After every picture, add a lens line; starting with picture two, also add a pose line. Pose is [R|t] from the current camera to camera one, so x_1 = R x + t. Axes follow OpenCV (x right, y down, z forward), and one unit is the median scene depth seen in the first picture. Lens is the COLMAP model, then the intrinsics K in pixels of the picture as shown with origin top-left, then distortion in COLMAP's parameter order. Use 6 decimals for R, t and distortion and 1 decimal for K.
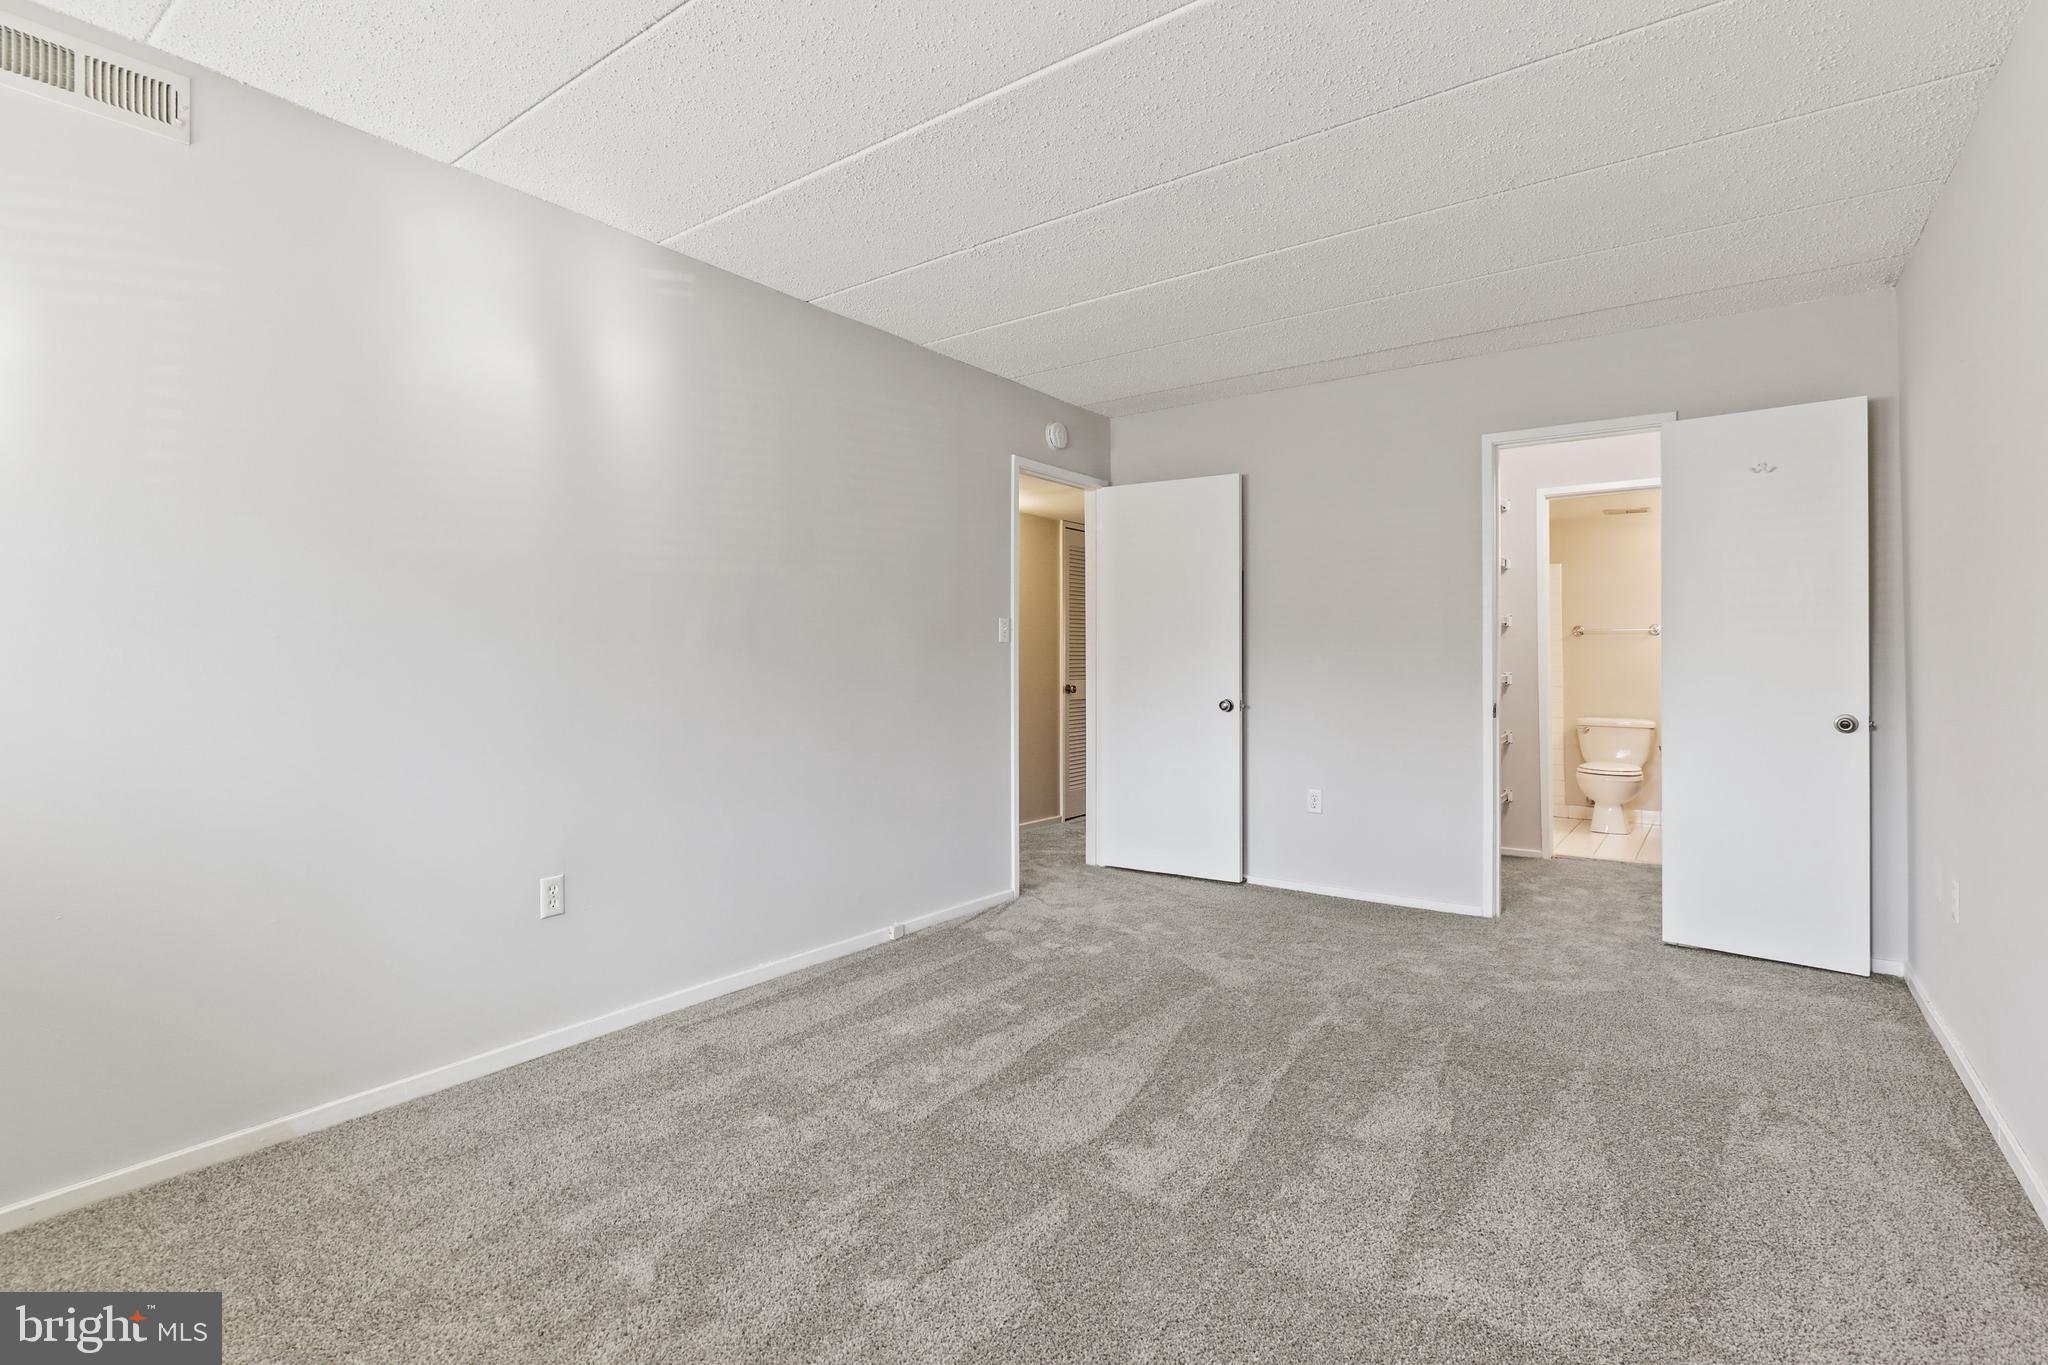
lens RADIAL K [[957.0, 0, 1021.4], [0, 957.0, 669.6], [0, 0, 1]] dist [-0.003269, 0.000750]
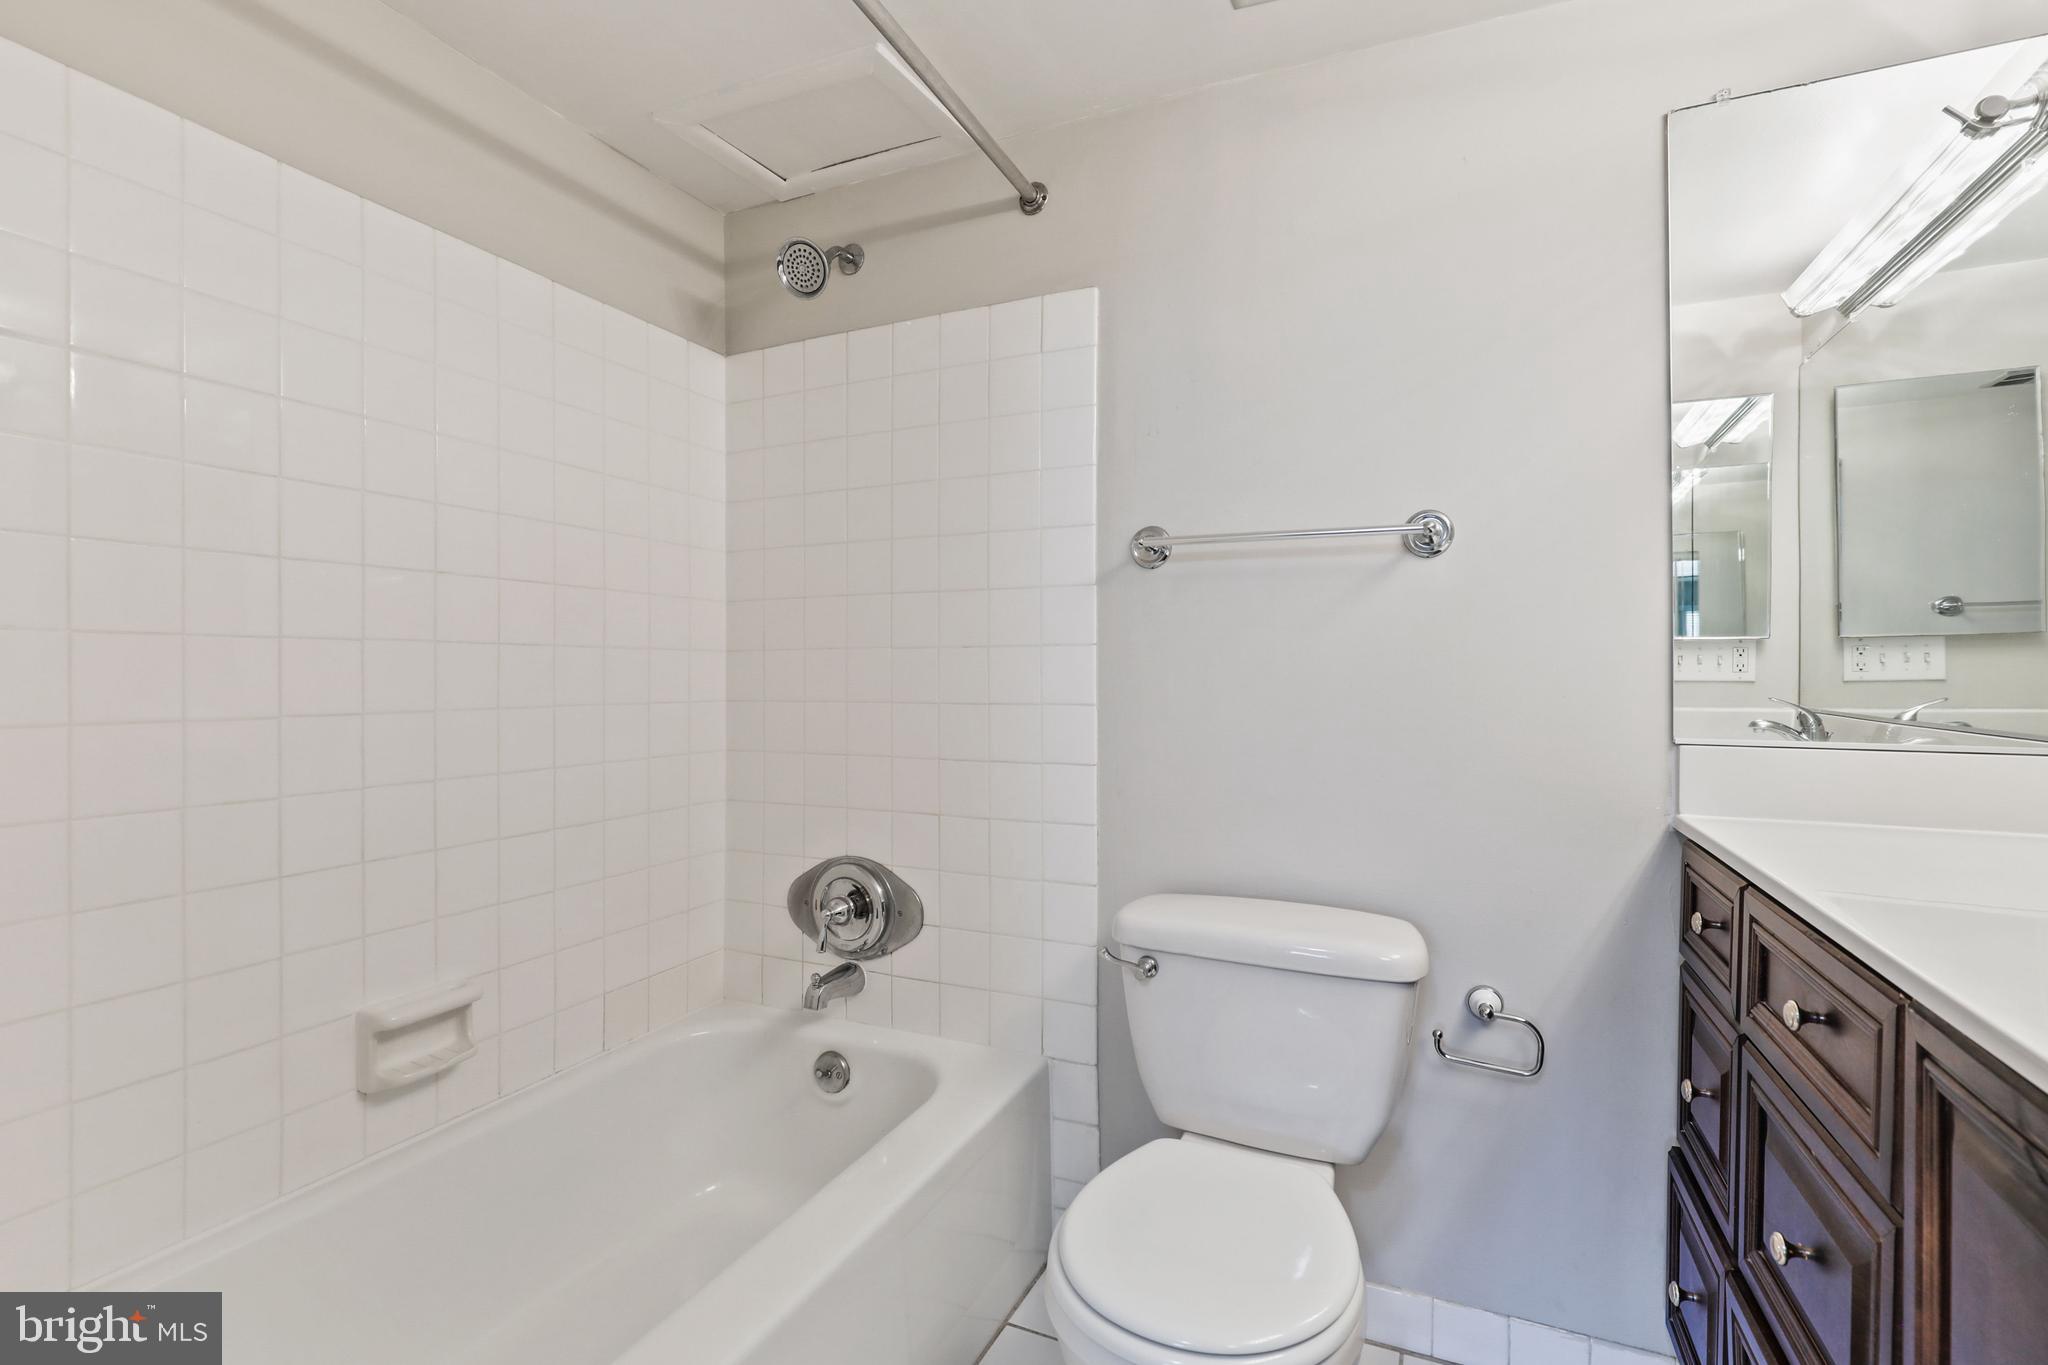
lens RADIAL K [[957.0, 0, 1021.4], [0, 957.0, 669.6], [0, 0, 1]] dist [-0.003269, 0.000750]
pose [[0.978560, 0.007841, 0.205812, 0.501467], [-0.007941, 0.999968, -0.000339, -0.007478], [-0.205808, -0.001302, 0.978591, 0.766102]]
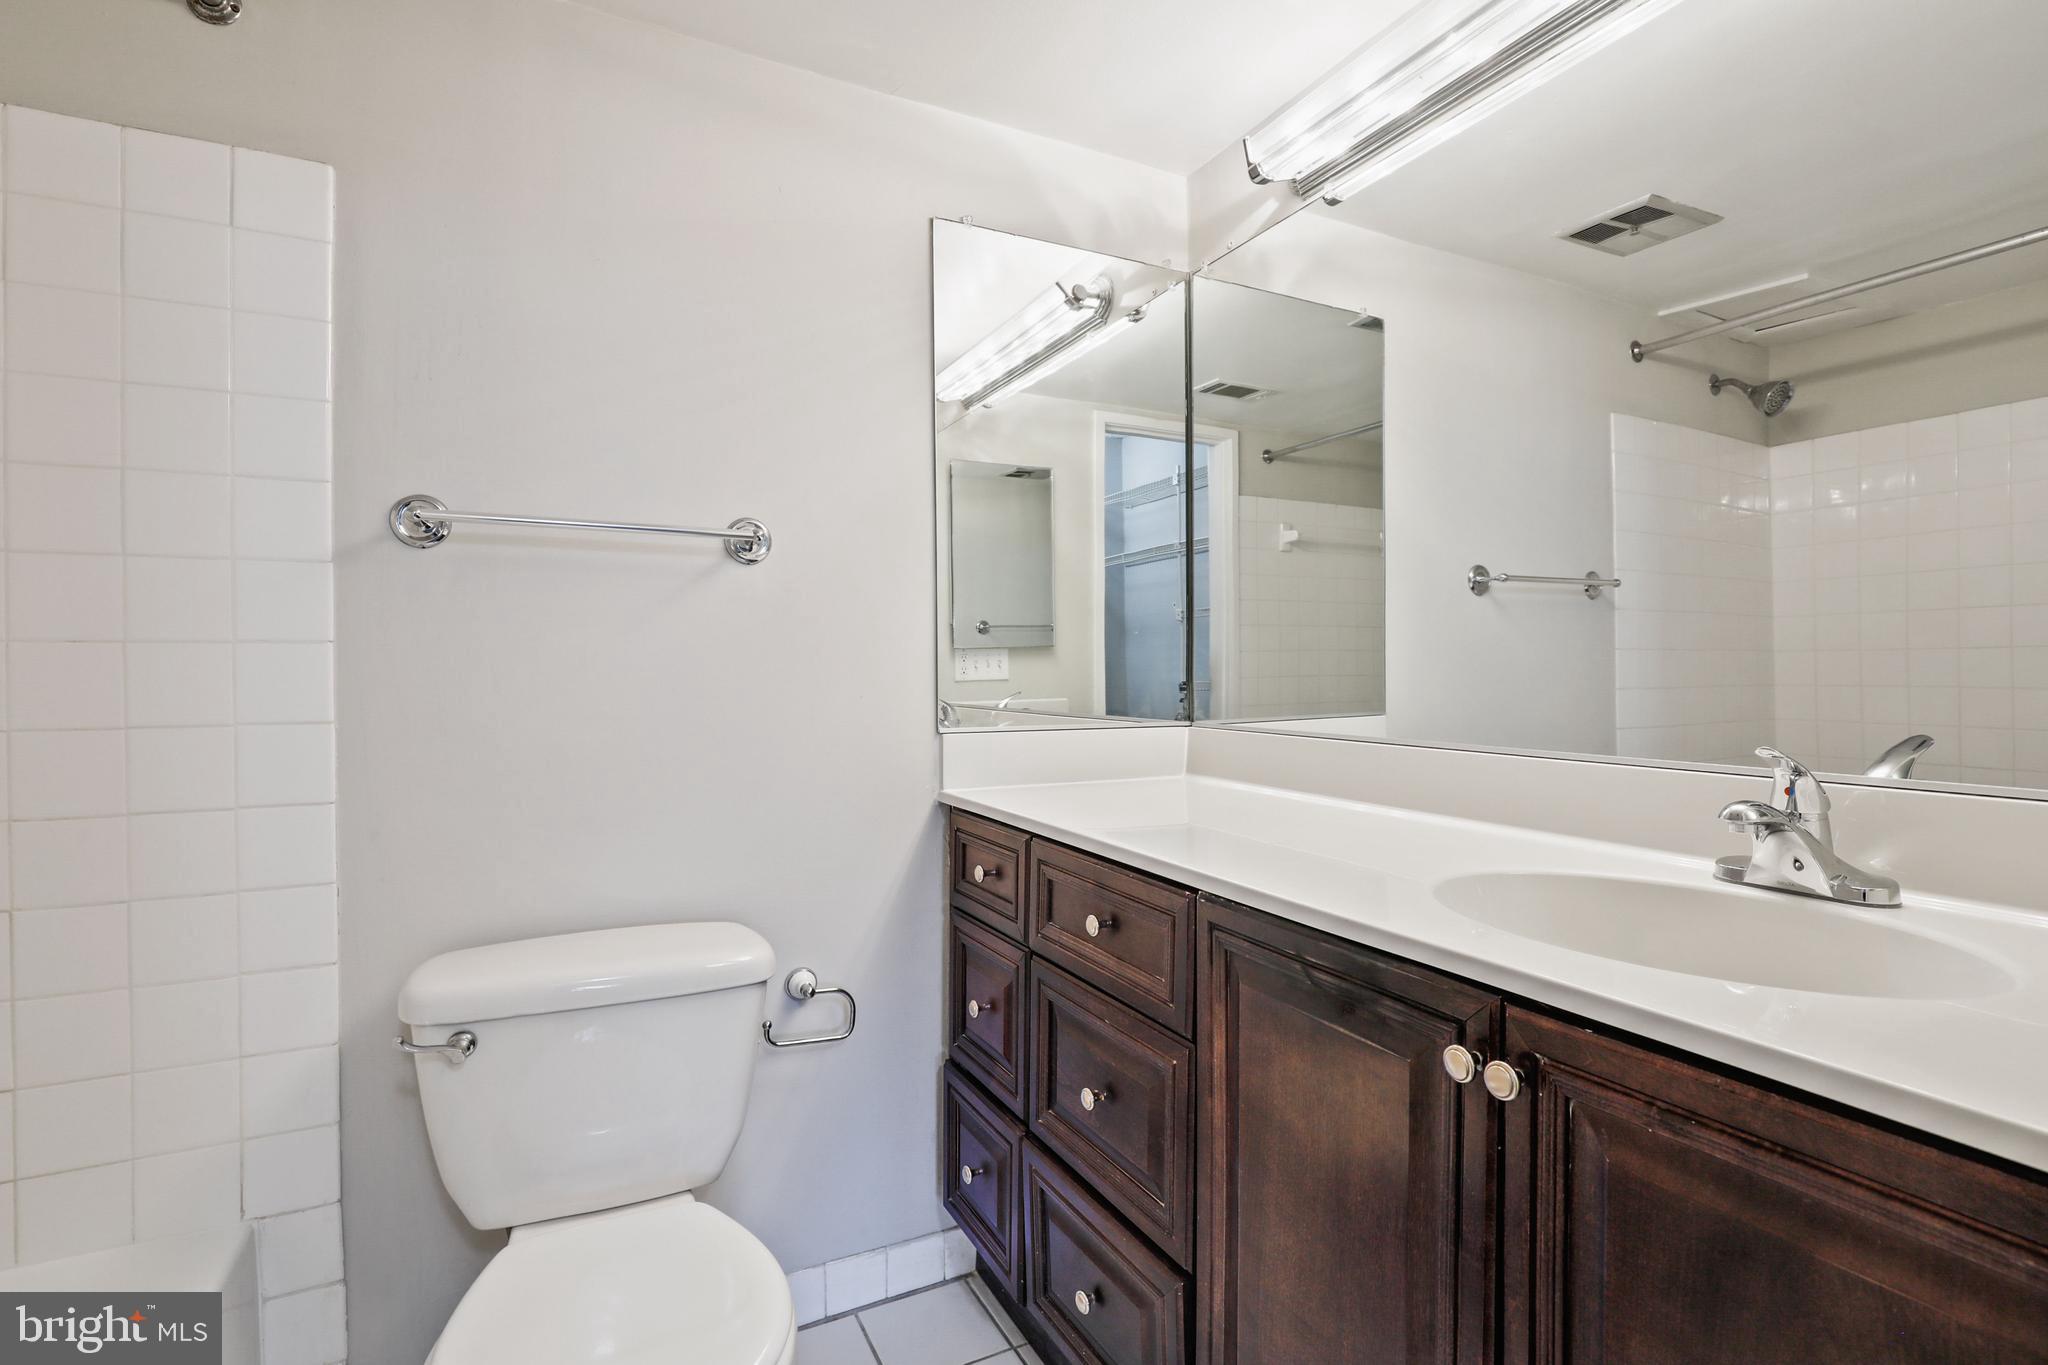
lens RADIAL K [[959.3, 0, 1024.3], [0, 959.3, 675.3], [0, 0, 1]] dist [-0.004059, -0.000498]
pose [[0.459288, 0.002783, 0.888283, 0.466493], [0.000304, 0.999995, -0.003290, -0.007016], [-0.888287, 0.001781, 0.459285, 0.801321]]
